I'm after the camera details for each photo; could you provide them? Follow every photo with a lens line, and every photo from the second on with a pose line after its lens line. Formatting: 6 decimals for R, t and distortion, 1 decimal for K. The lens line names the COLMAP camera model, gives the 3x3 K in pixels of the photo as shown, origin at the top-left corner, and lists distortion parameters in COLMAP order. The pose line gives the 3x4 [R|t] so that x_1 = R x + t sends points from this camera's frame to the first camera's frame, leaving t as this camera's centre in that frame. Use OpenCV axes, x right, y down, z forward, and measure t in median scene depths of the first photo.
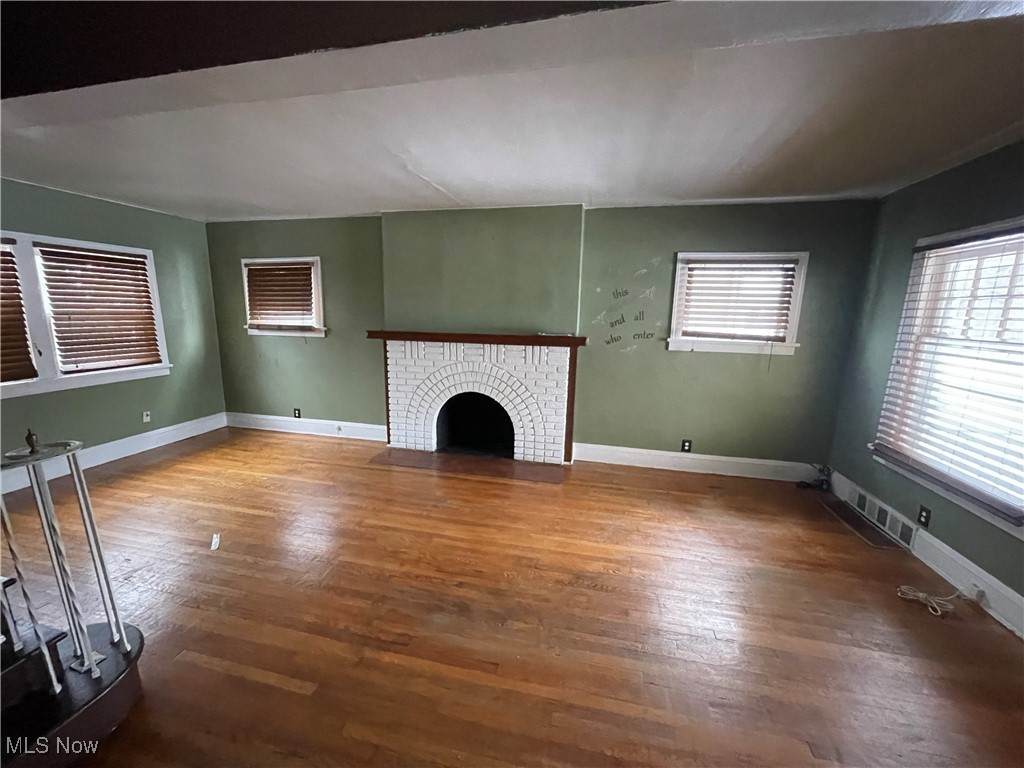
lens RADIAL K [[409.2, 0, 508.1], [0, 409.2, 388.0], [0, 0, 1]] dist [-0.001746, -0.000168]
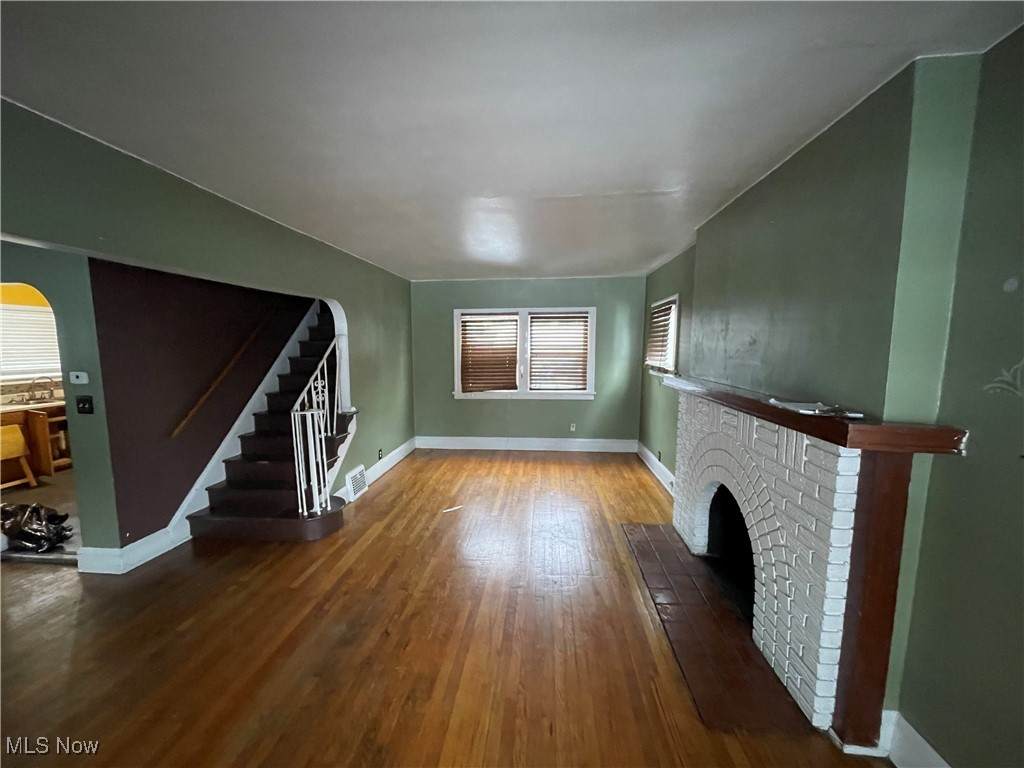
lens RADIAL K [[409.2, 0, 508.1], [0, 409.2, 388.0], [0, 0, 1]] dist [-0.001746, -0.000168]
pose [[0.135026, 0.088151, -0.986913, 0.486165], [-0.182665, 0.981177, 0.062647, -0.117843], [0.973859, 0.171816, 0.148586, 0.615250]]
